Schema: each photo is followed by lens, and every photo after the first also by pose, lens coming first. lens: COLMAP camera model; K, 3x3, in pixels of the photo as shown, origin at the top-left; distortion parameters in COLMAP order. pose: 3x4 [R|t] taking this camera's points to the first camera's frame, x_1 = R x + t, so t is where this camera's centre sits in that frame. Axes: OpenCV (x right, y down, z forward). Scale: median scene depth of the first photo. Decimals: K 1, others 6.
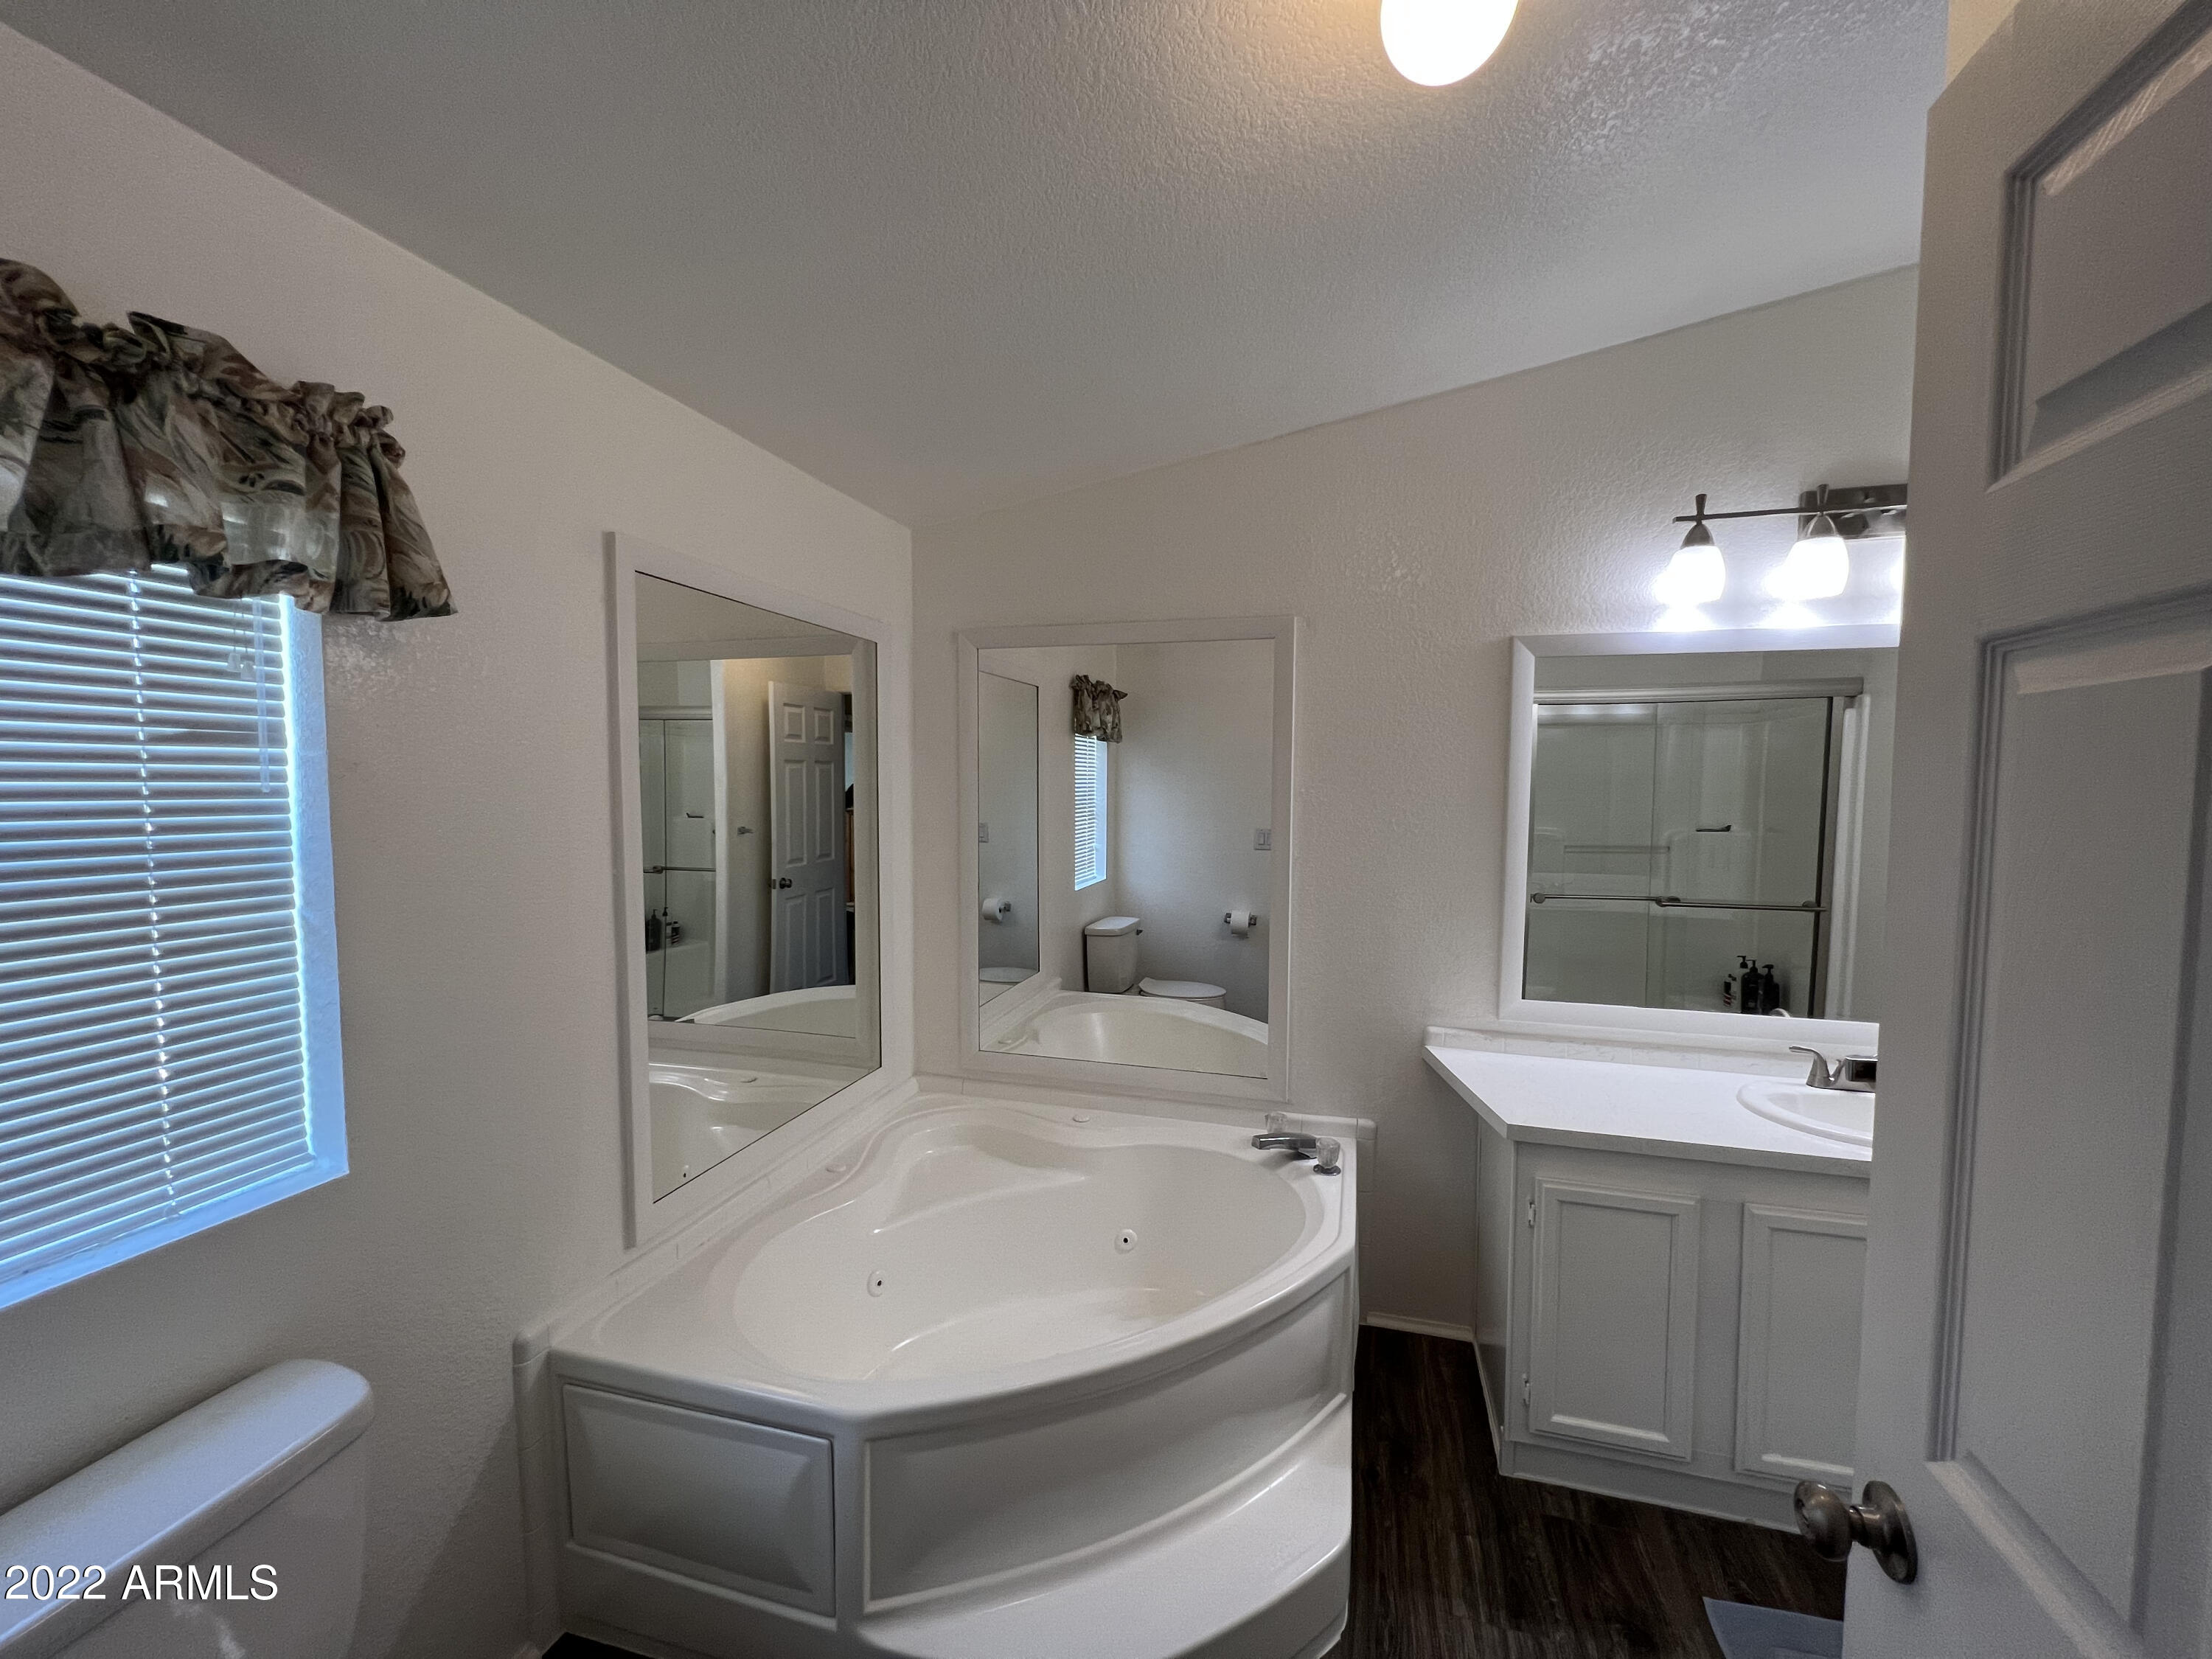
lens RADIAL K [[886.3, 0, 1106.1], [0, 886.3, 825.0], [0, 0, 1]] dist [-0.006459, 0.002283]
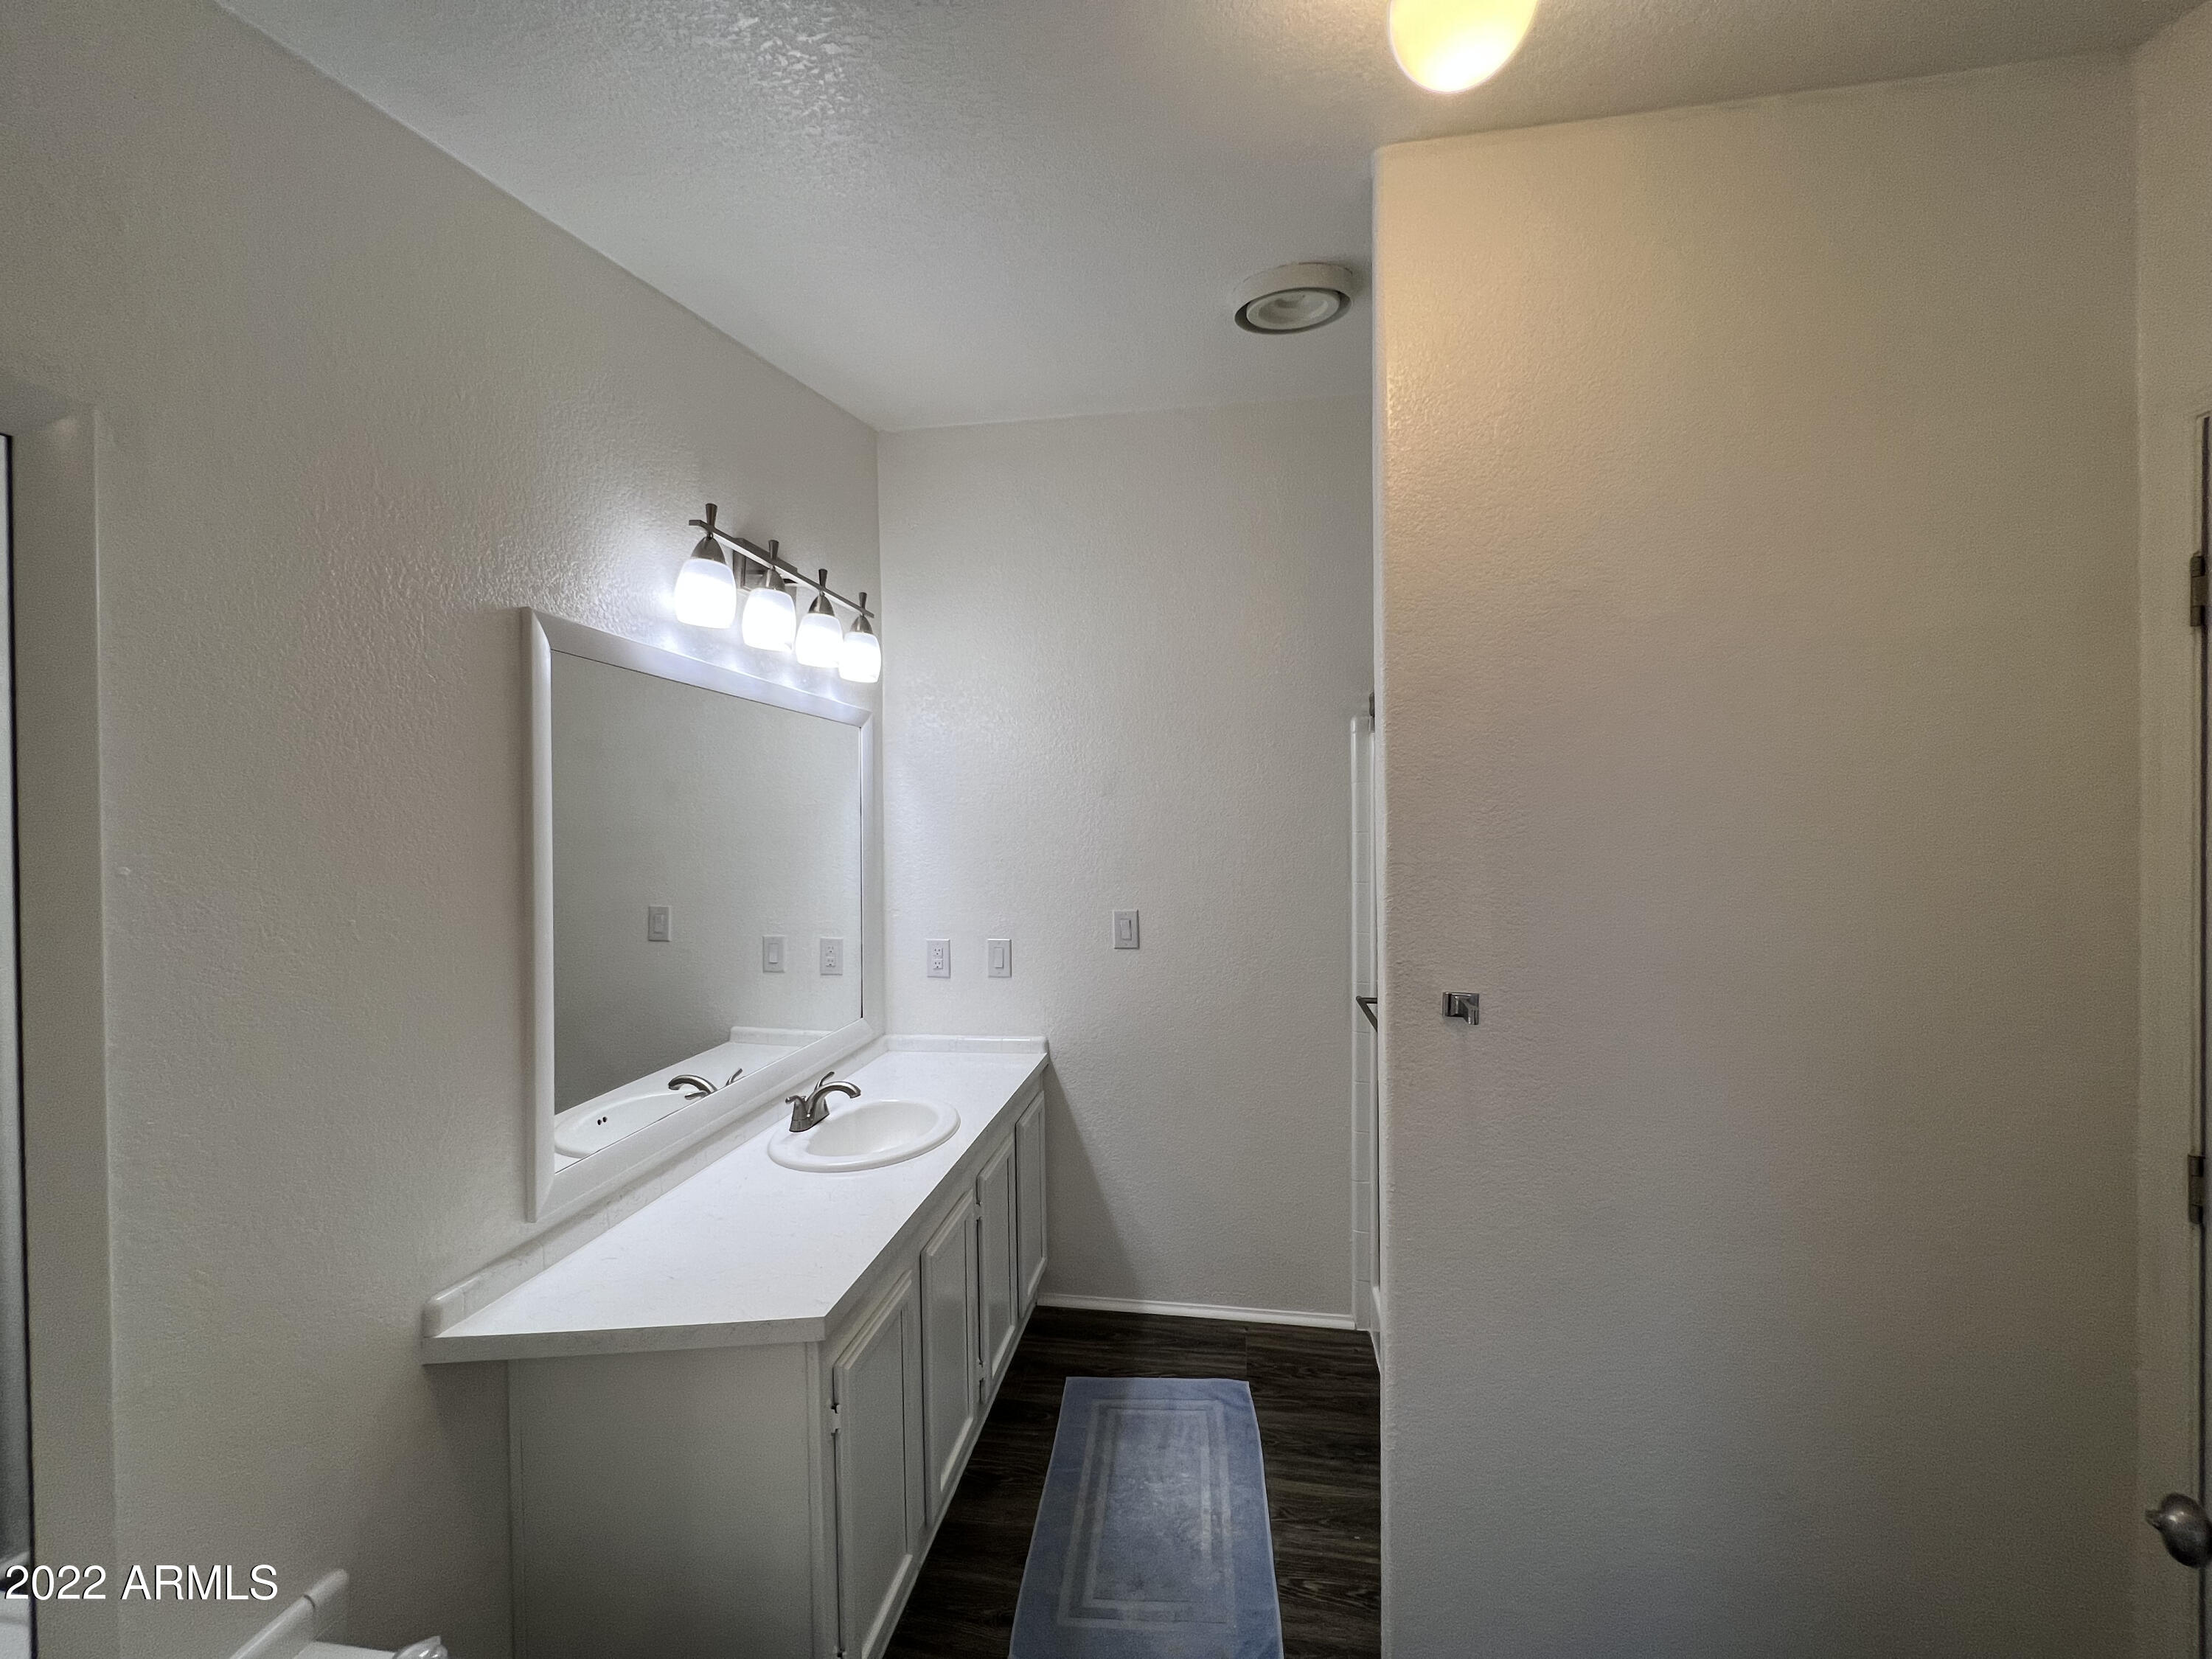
lens RADIAL K [[886.3, 0, 1105.9], [0, 886.3, 829.6], [0, 0, 1]] dist [-0.006459, 0.002283]
pose [[-0.121686, -0.010555, 0.992513, -0.221738], [0.057780, 0.998172, 0.017699, -0.042753], [-0.990886, 0.059501, -0.120853, 0.678306]]
